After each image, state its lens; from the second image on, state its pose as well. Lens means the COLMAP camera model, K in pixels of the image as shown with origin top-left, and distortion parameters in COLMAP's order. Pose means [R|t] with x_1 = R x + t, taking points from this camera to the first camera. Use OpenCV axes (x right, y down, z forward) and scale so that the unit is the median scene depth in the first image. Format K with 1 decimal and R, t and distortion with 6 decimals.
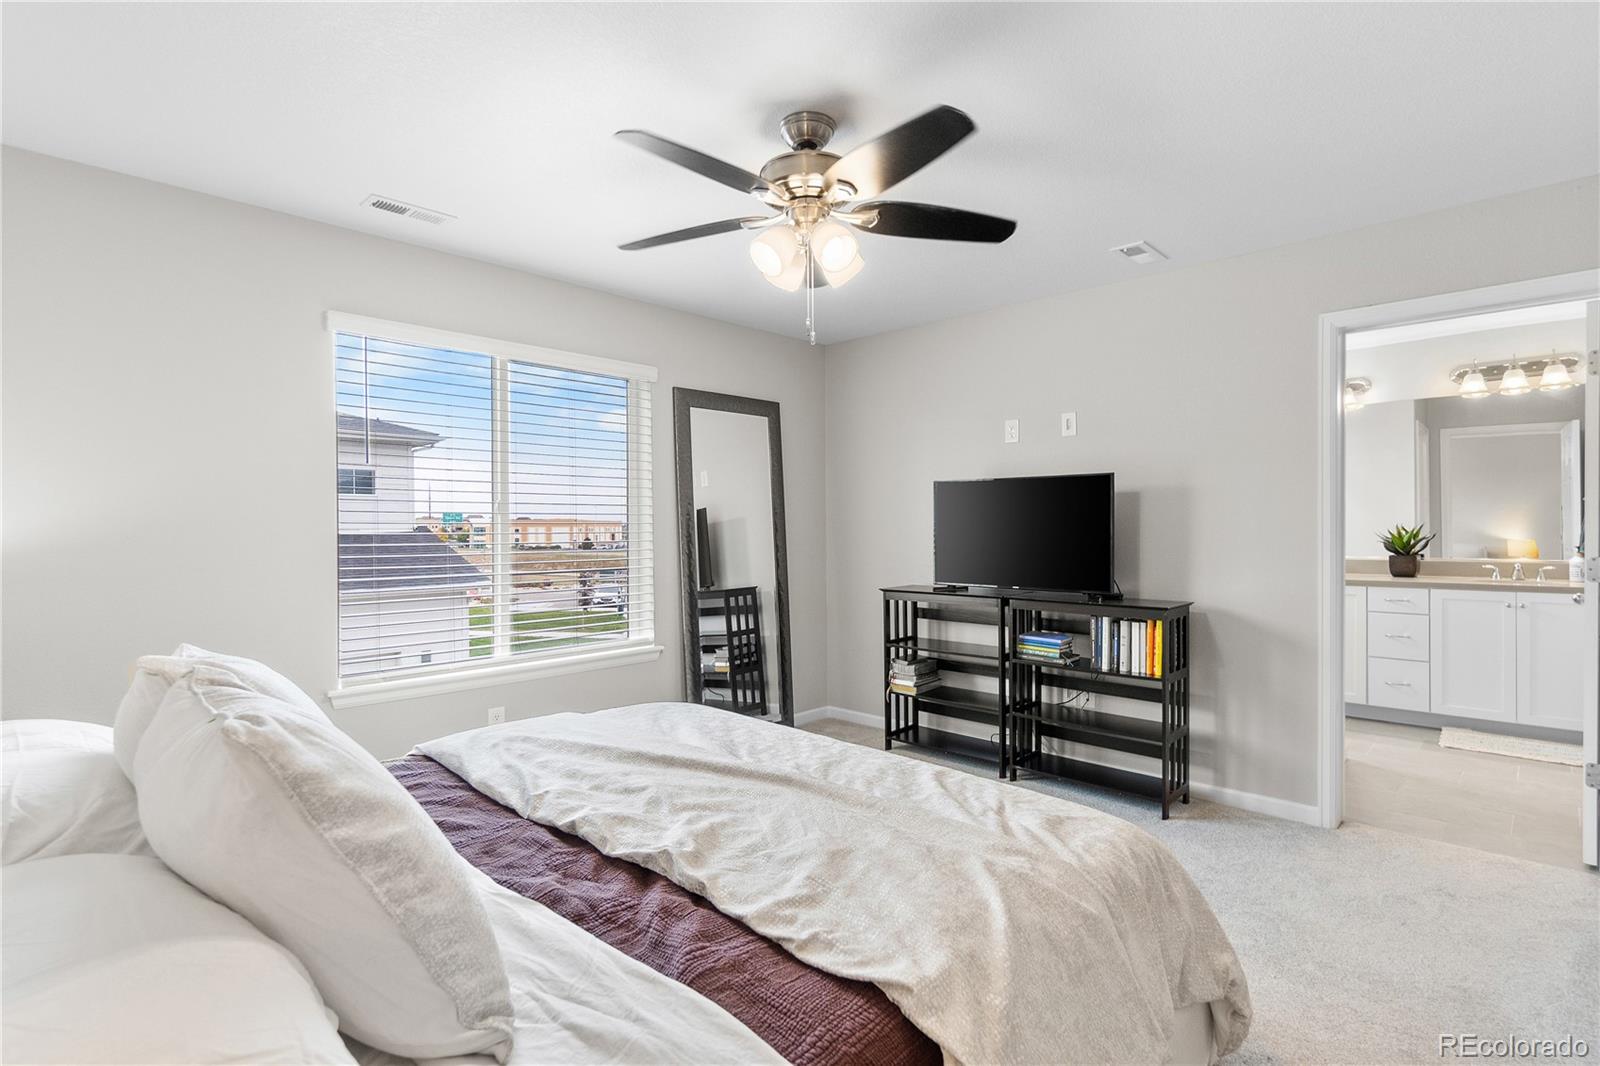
lens RADIAL K [[764.9, 0, 794.9], [0, 764.9, 531.5], [0, 0, 1]] dist [-0.007952, -0.001334]
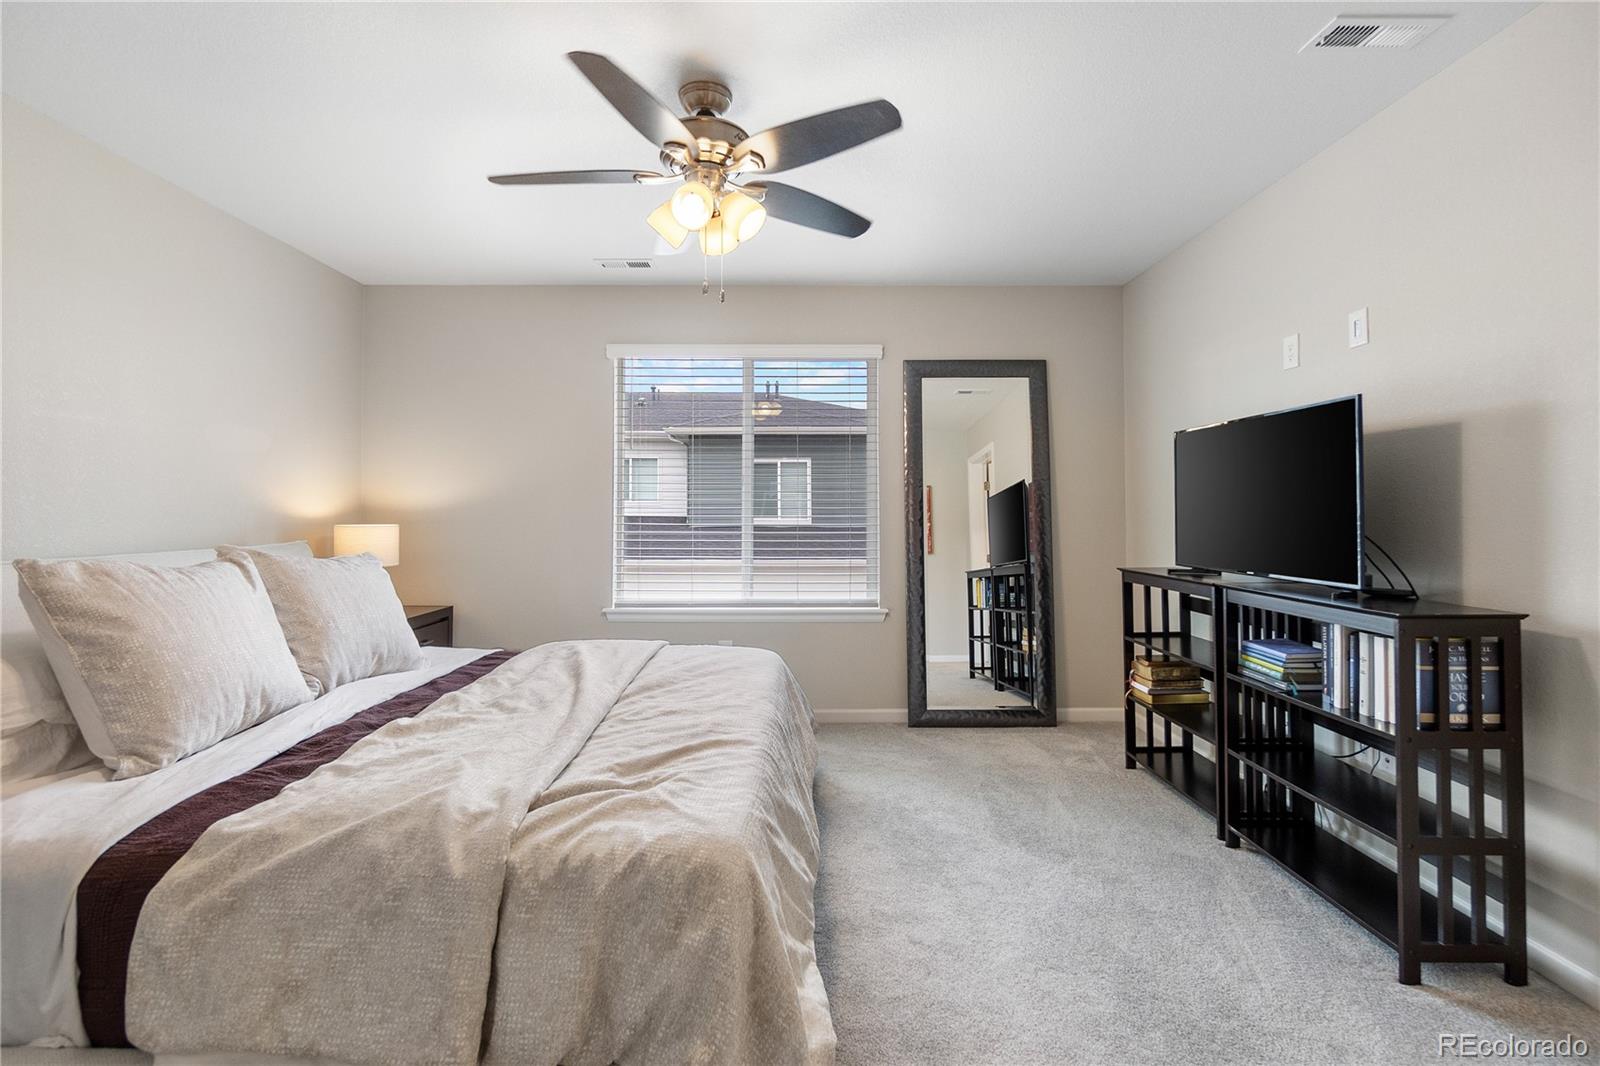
lens RADIAL K [[702.7, 0, 760.9], [0, 702.7, 500.2], [0, 0, 1]] dist [-0.004779, 0.001886]
pose [[0.690470, -0.004753, -0.723345, 0.457850], [-0.013134, 0.999731, -0.019106, 0.024795], [0.723242, 0.022692, 0.690222, 0.233324]]
